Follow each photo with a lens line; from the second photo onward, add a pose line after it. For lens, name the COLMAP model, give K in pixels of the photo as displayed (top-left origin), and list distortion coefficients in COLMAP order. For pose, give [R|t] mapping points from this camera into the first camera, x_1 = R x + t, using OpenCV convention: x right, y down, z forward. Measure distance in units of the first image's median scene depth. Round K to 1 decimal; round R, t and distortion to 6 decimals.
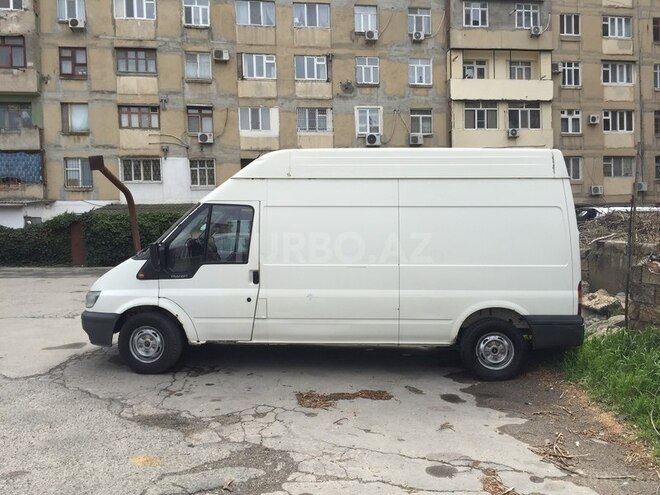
lens RADIAL K [[566.5, 0, 330.7], [0, 566.5, 257.3], [0, 0, 1]] dist [0.083188, -0.120156]
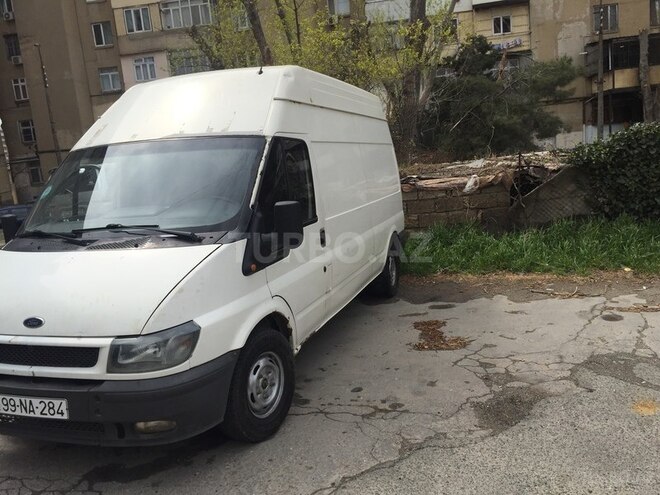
lens RADIAL K [[566.5, 0, 330.7], [0, 566.5, 257.3], [0, 0, 1]] dist [0.083188, -0.120156]
pose [[0.291121, -0.184743, 0.938679, -1.022925], [0.135781, 0.979224, 0.150612, -0.061585], [-0.947002, 0.083609, 0.310157, 0.945302]]
